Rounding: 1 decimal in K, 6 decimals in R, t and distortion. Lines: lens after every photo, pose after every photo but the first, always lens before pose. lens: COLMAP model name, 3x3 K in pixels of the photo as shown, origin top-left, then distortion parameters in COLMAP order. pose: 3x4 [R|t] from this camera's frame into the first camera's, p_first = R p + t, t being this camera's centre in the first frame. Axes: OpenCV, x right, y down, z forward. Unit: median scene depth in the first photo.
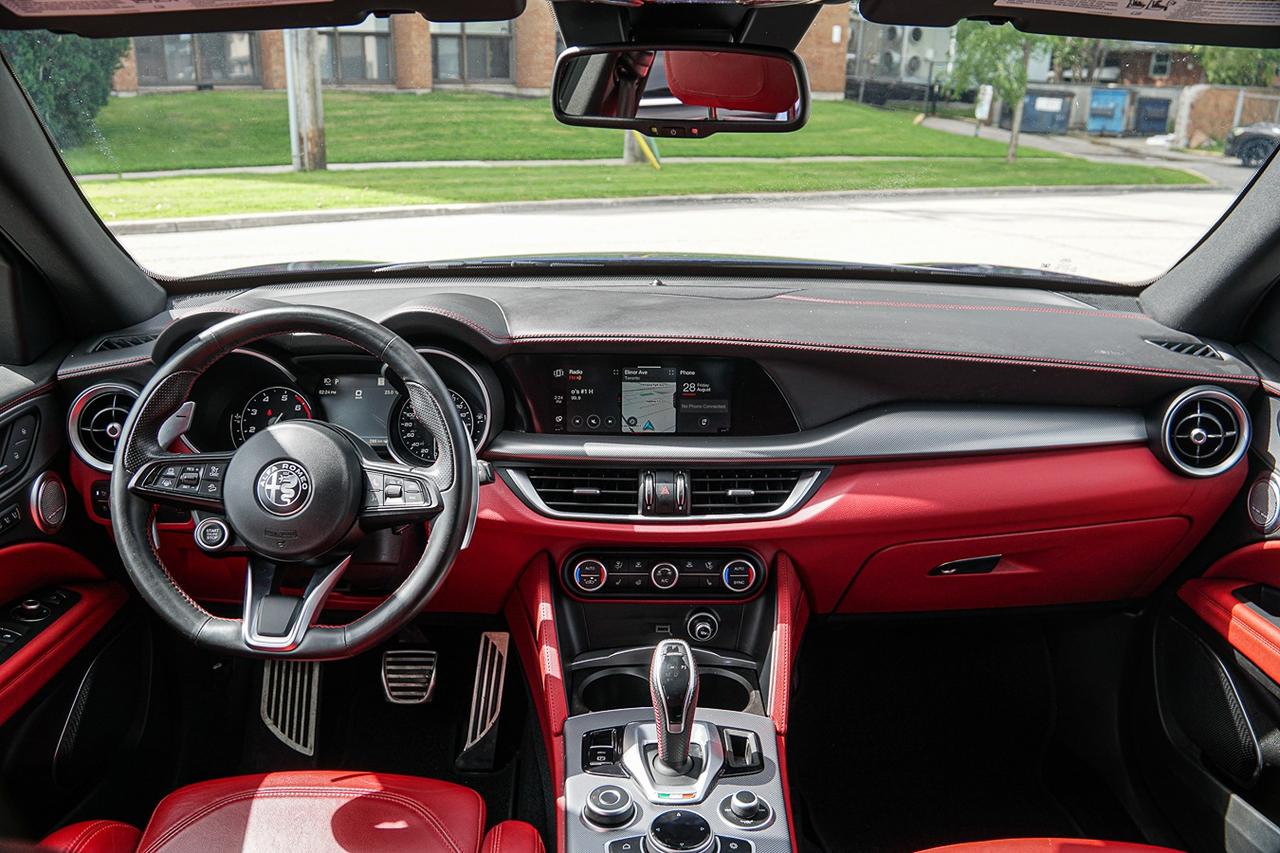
lens RADIAL K [[1000.8, 0, 628.7], [0, 1000.8, 431.3], [0, 0, 1]] dist [-0.126677, 0.088781]
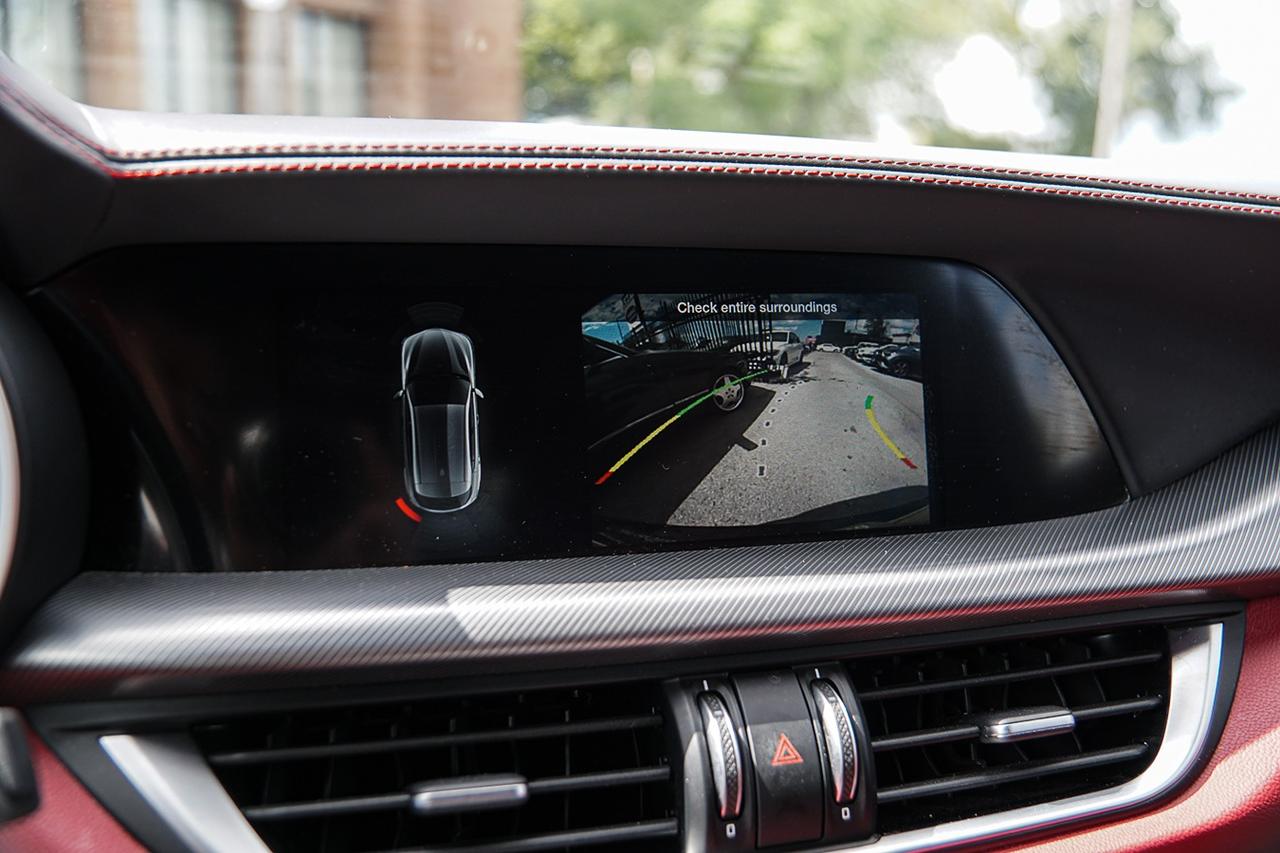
lens RADIAL K [[1242.8, 0, 630.7], [0, 1242.8, 426.5], [0, 0, 1]] dist [-0.019152, 0.000000]
pose [[0.950823, -0.041587, 0.306931, -0.092123], [0.092321, 0.983954, -0.152679, 0.022723], [-0.295656, 0.173507, 0.939405, 0.697003]]
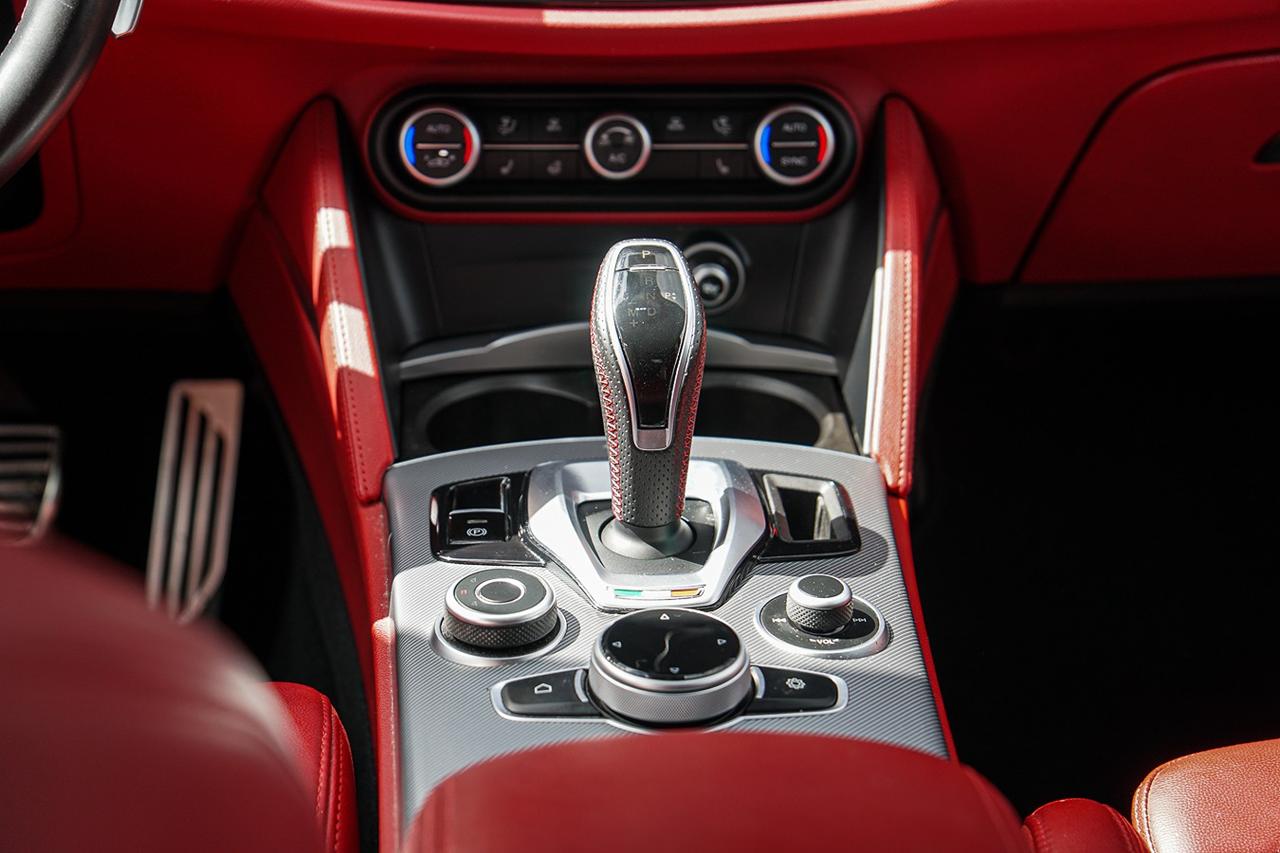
lens RADIAL K [[2340.3, 0, 642.3], [0, 2340.3, 424.7], [0, 0, 1]] dist [0.386377, 0.000000]
pose [[0.998270, -0.017081, 0.056266, -0.011512], [0.010219, 0.992716, 0.120045, 0.145681], [-0.057907, -0.119263, 0.991173, 0.004081]]
